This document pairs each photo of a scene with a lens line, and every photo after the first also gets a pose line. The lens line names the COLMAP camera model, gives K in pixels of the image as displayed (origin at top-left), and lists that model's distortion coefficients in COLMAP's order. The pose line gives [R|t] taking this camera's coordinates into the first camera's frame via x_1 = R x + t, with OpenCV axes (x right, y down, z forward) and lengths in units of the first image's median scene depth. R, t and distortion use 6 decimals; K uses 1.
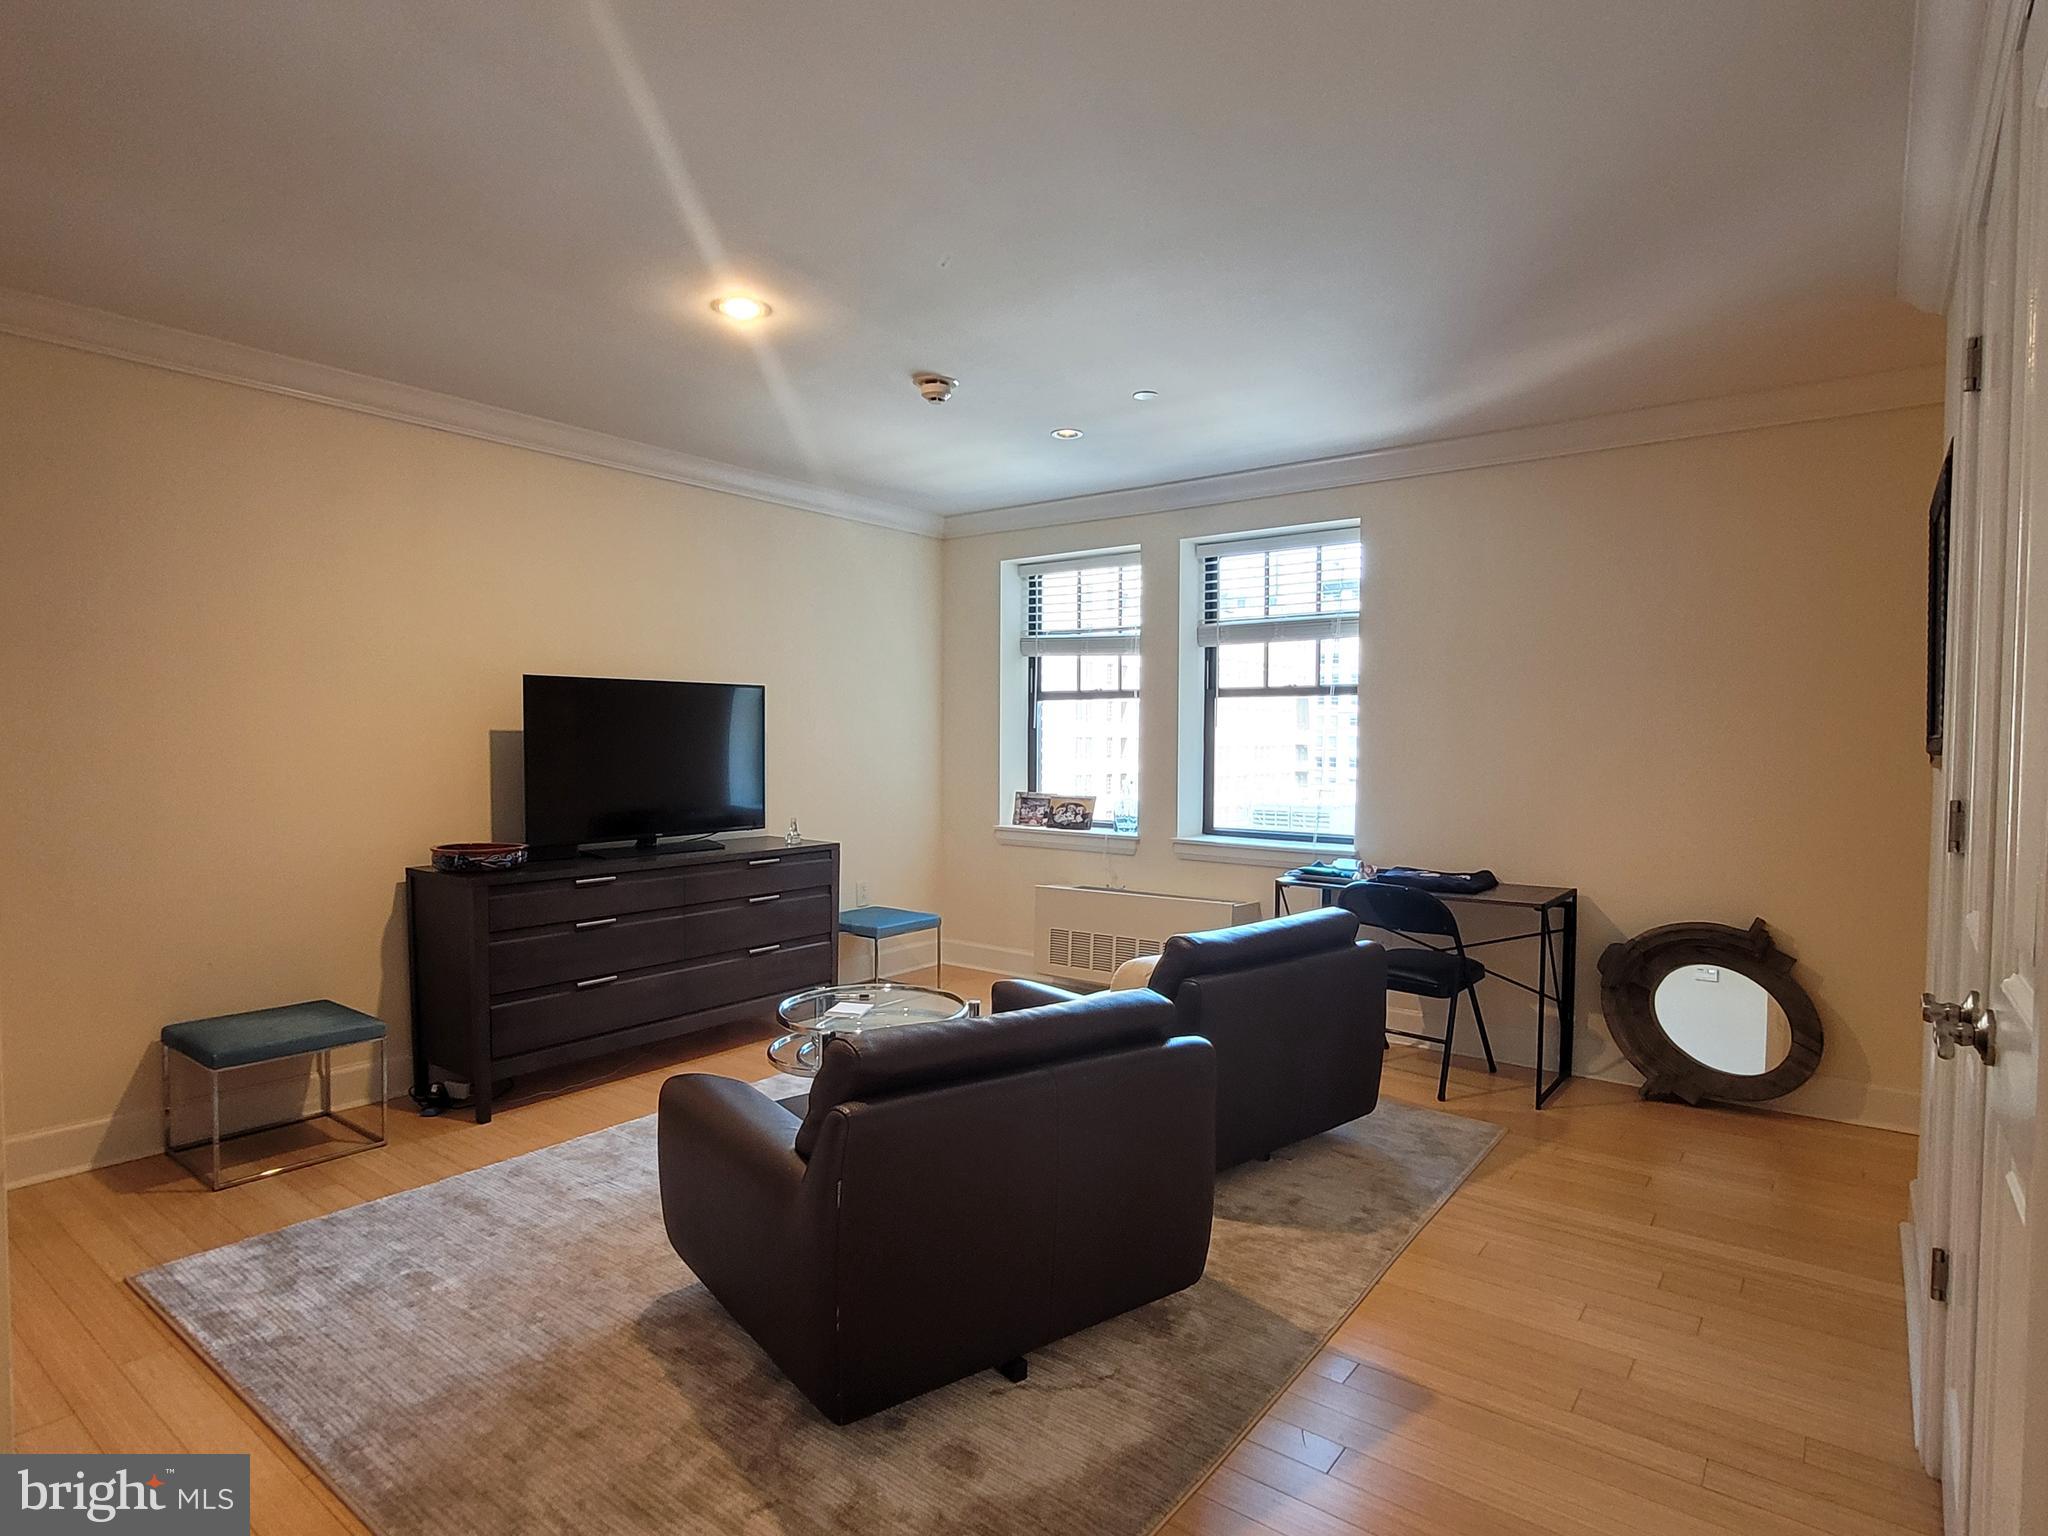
lens RADIAL K [[1102.6, 0, 1028.3], [0, 1102.6, 771.1], [0, 0, 1]] dist [0.000509, 0.001954]
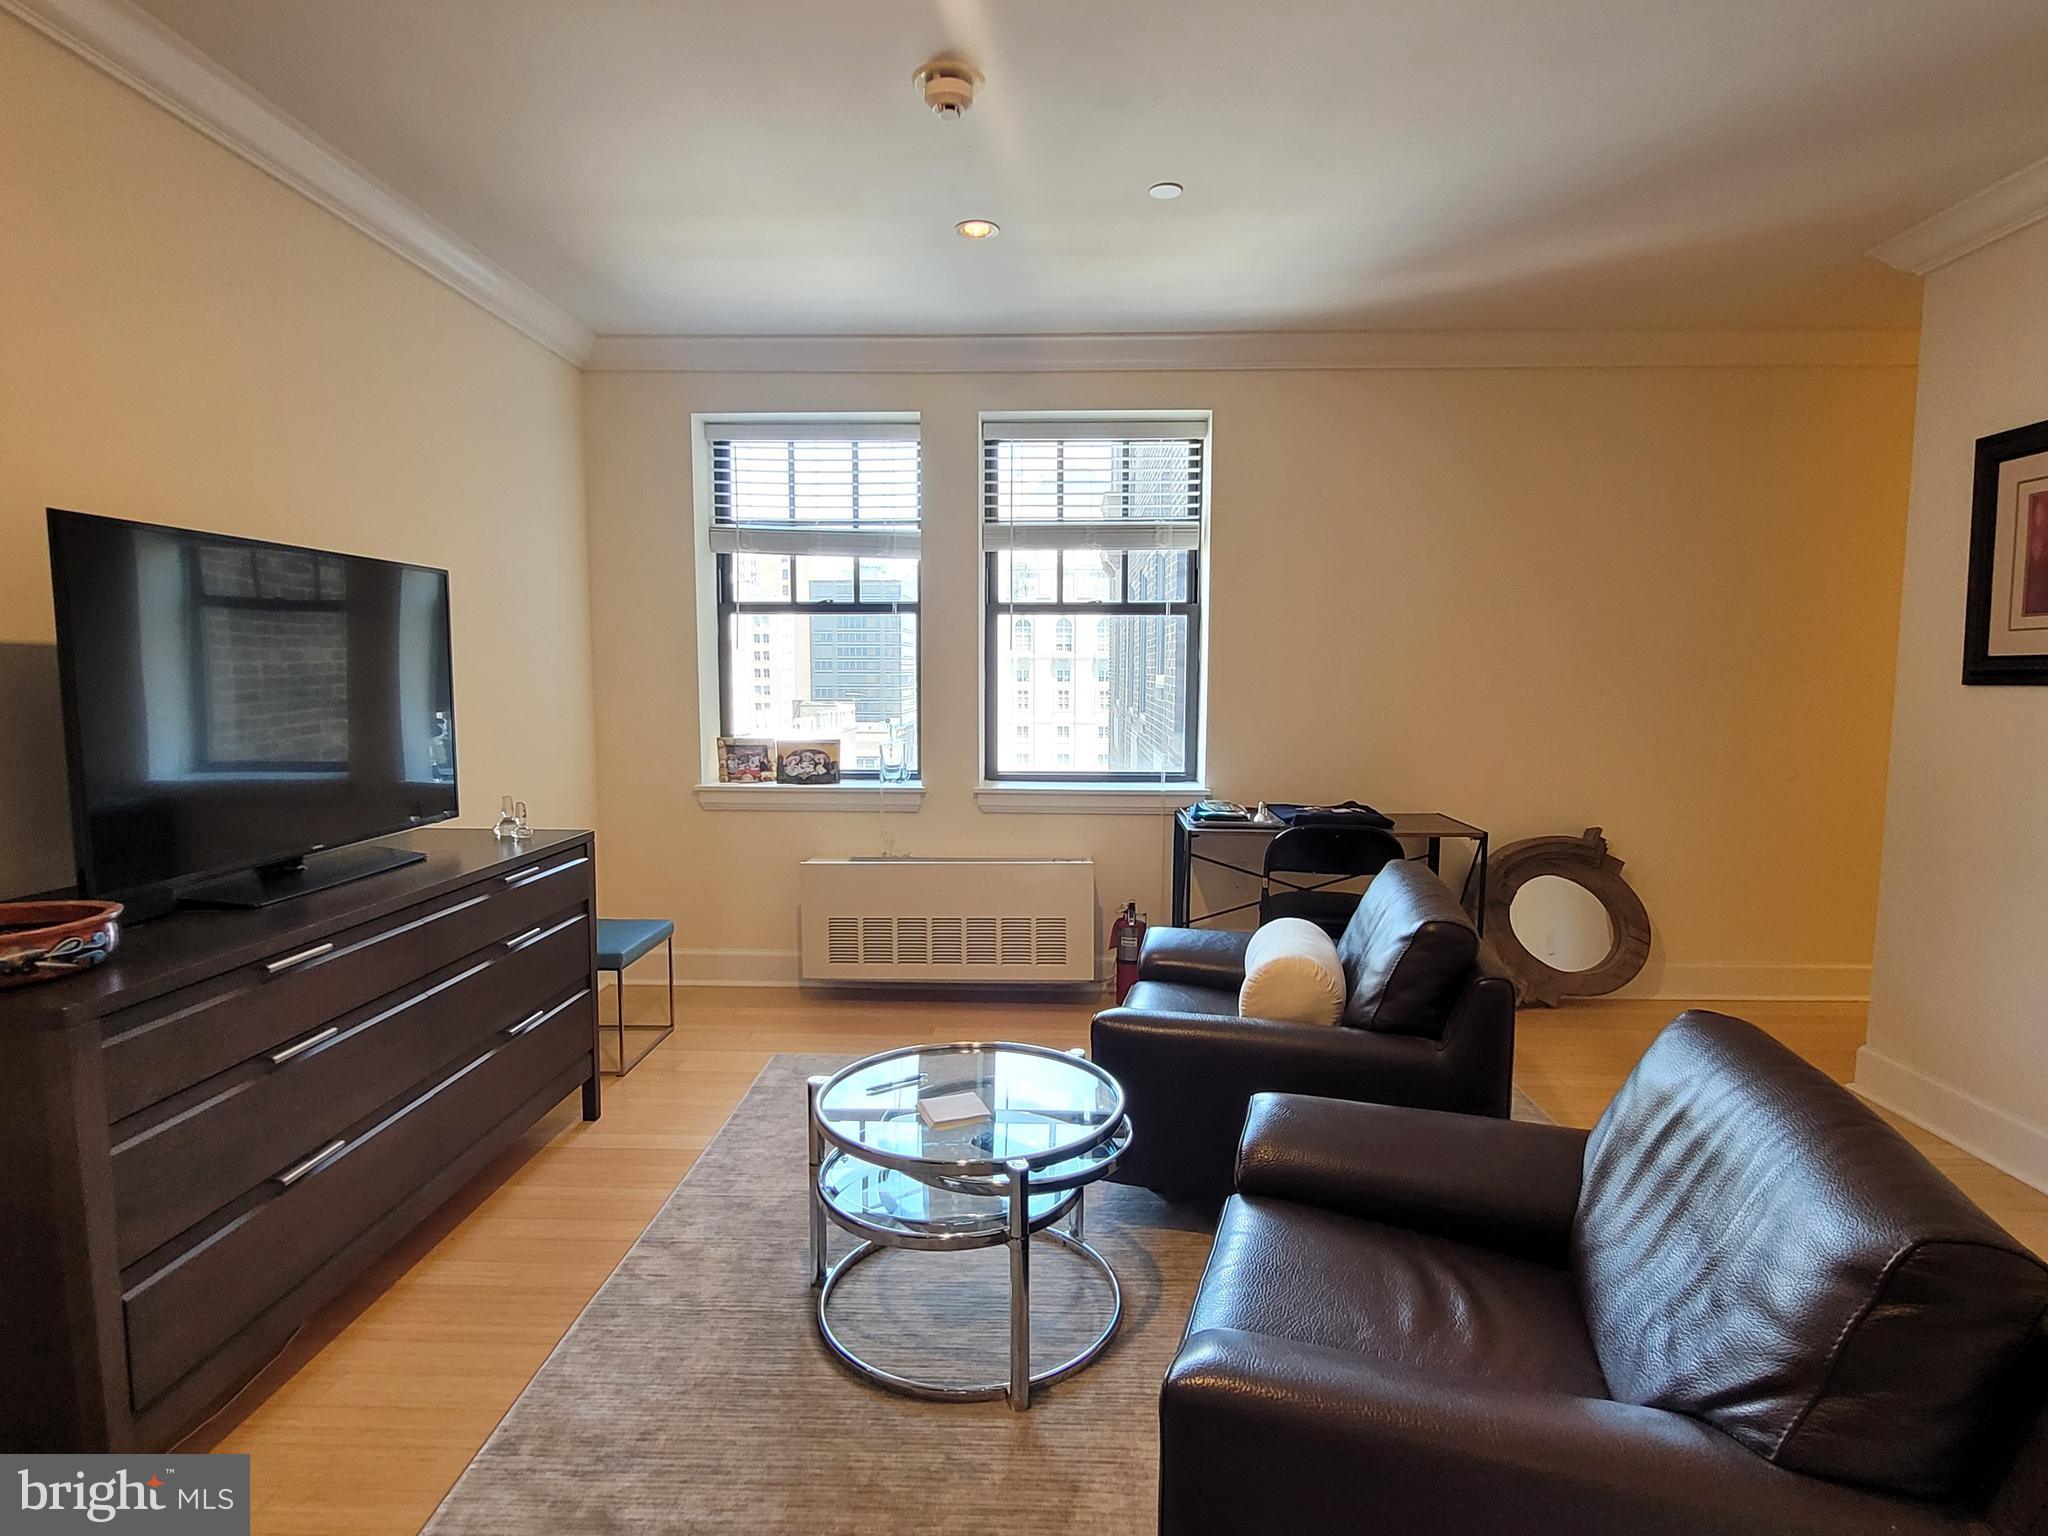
lens RADIAL K [[1102.6, 0, 1017.2], [0, 1102.6, 780.6], [0, 0, 1]] dist [0.000509, 0.001954]
pose [[0.818049, -0.067465, 0.571178, -0.289363], [0.020383, 0.995873, 0.088435, -0.014879], [-0.574788, -0.060701, 0.816048, 0.299133]]
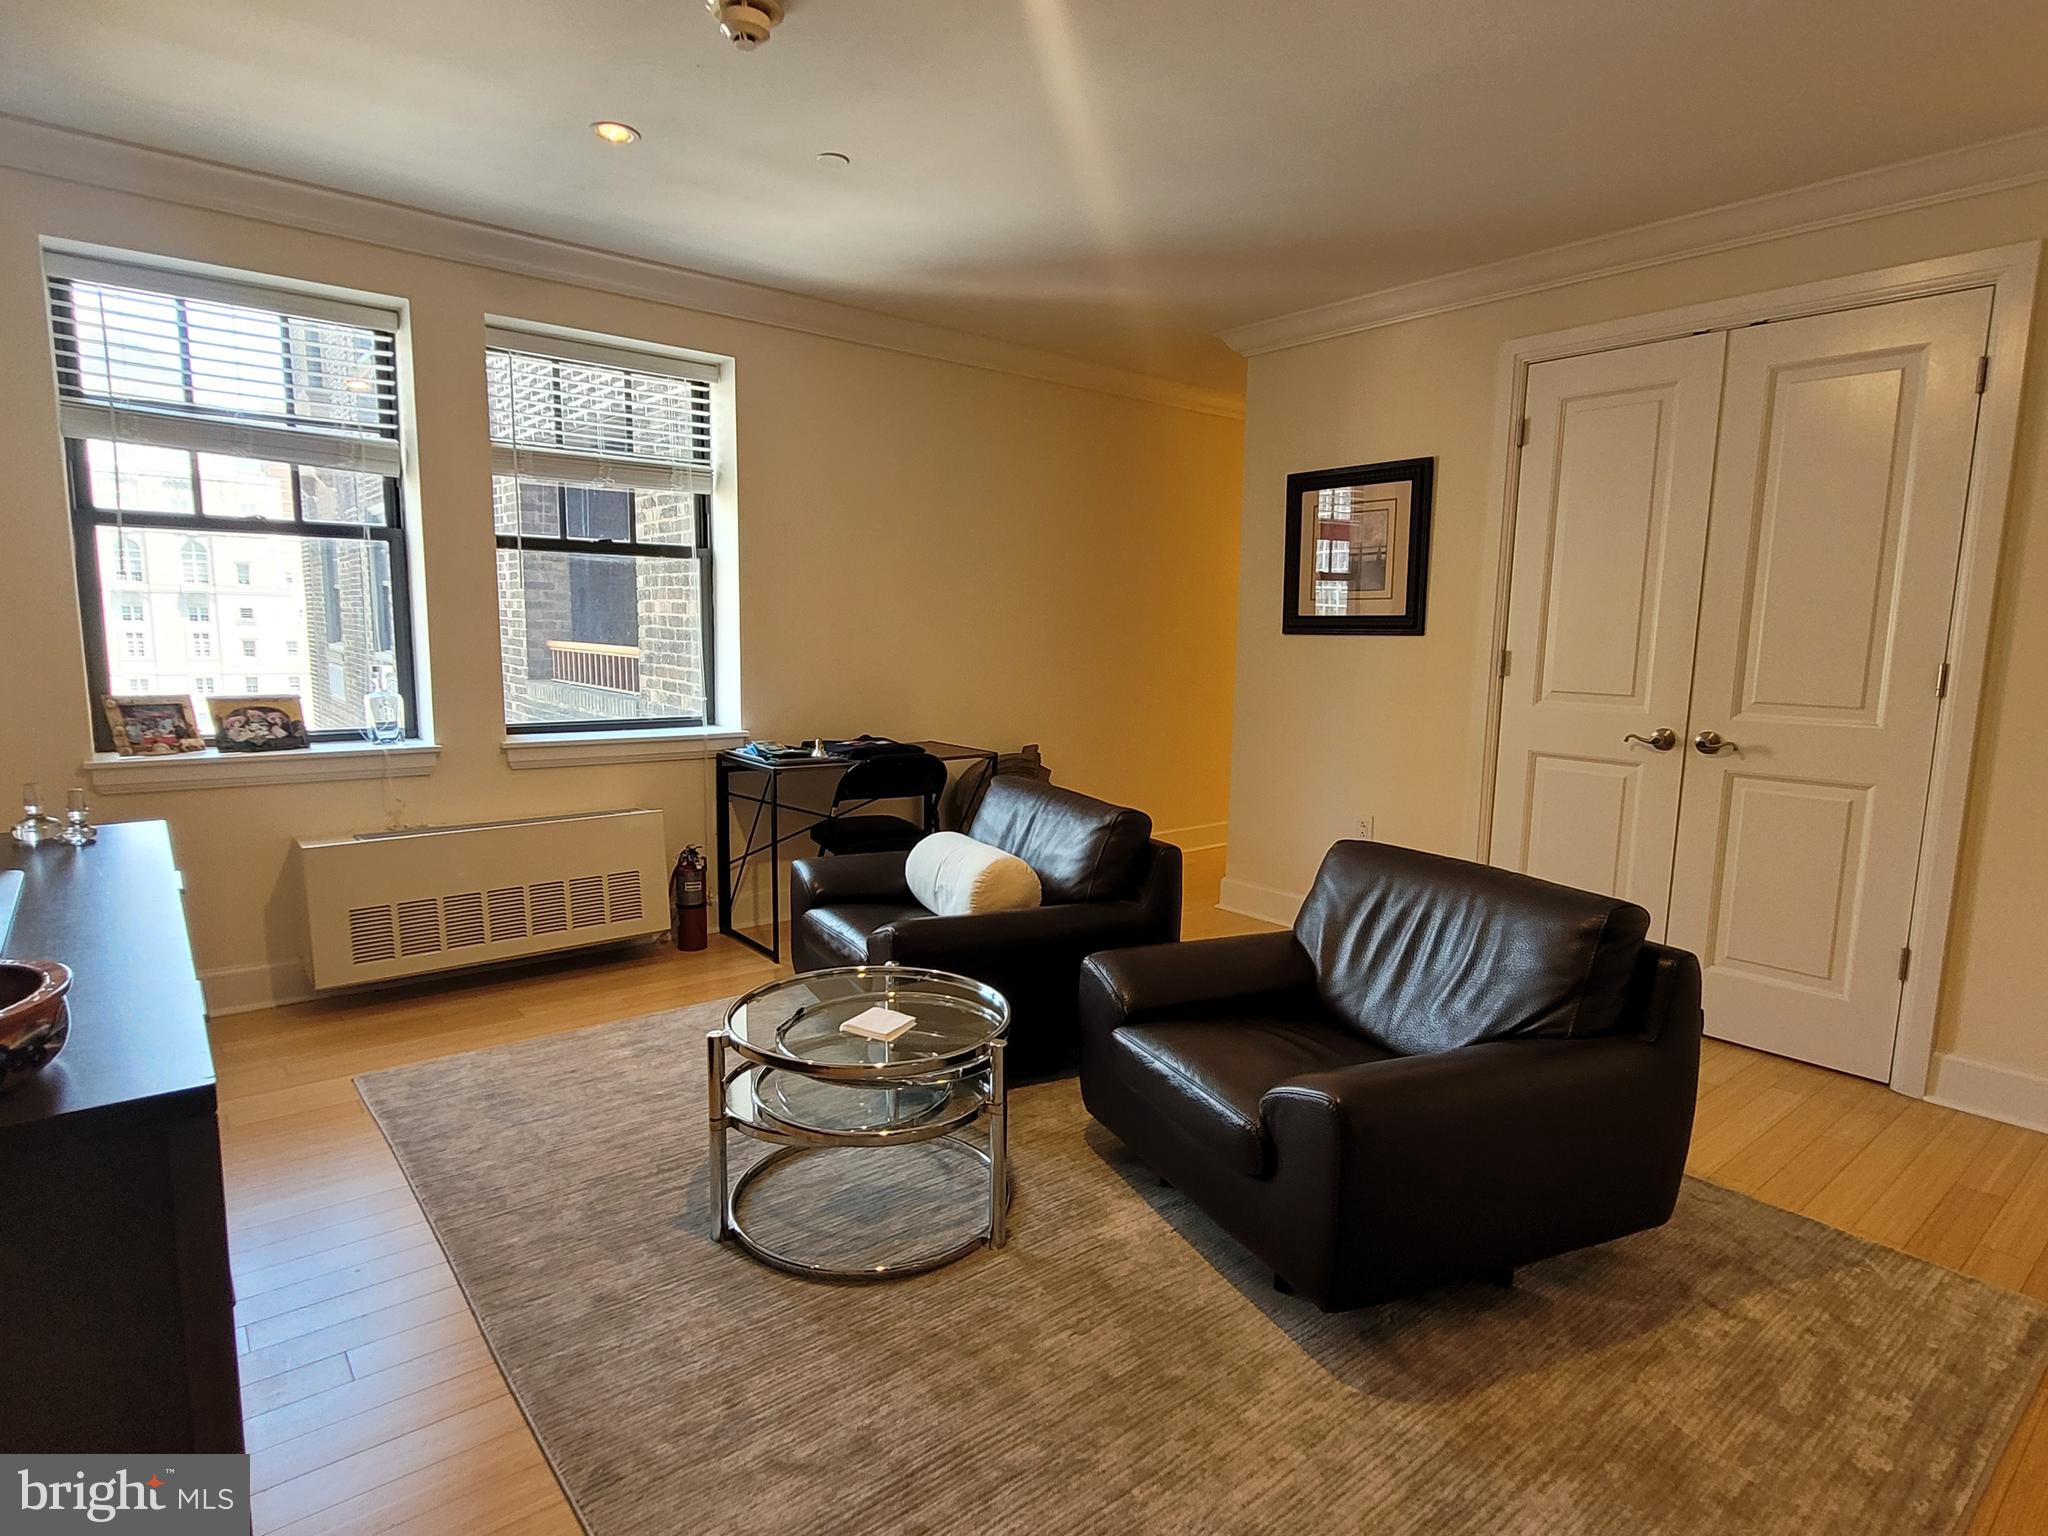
lens RADIAL K [[1102.6, 0, 1034.0], [0, 1102.6, 785.0], [0, 0, 1]] dist [0.000509, 0.001954]
pose [[0.229336, -0.148310, 0.961982, -0.463090], [0.004996, 0.988490, 0.151206, -0.018709], [-0.973334, -0.029871, 0.227437, 0.462490]]
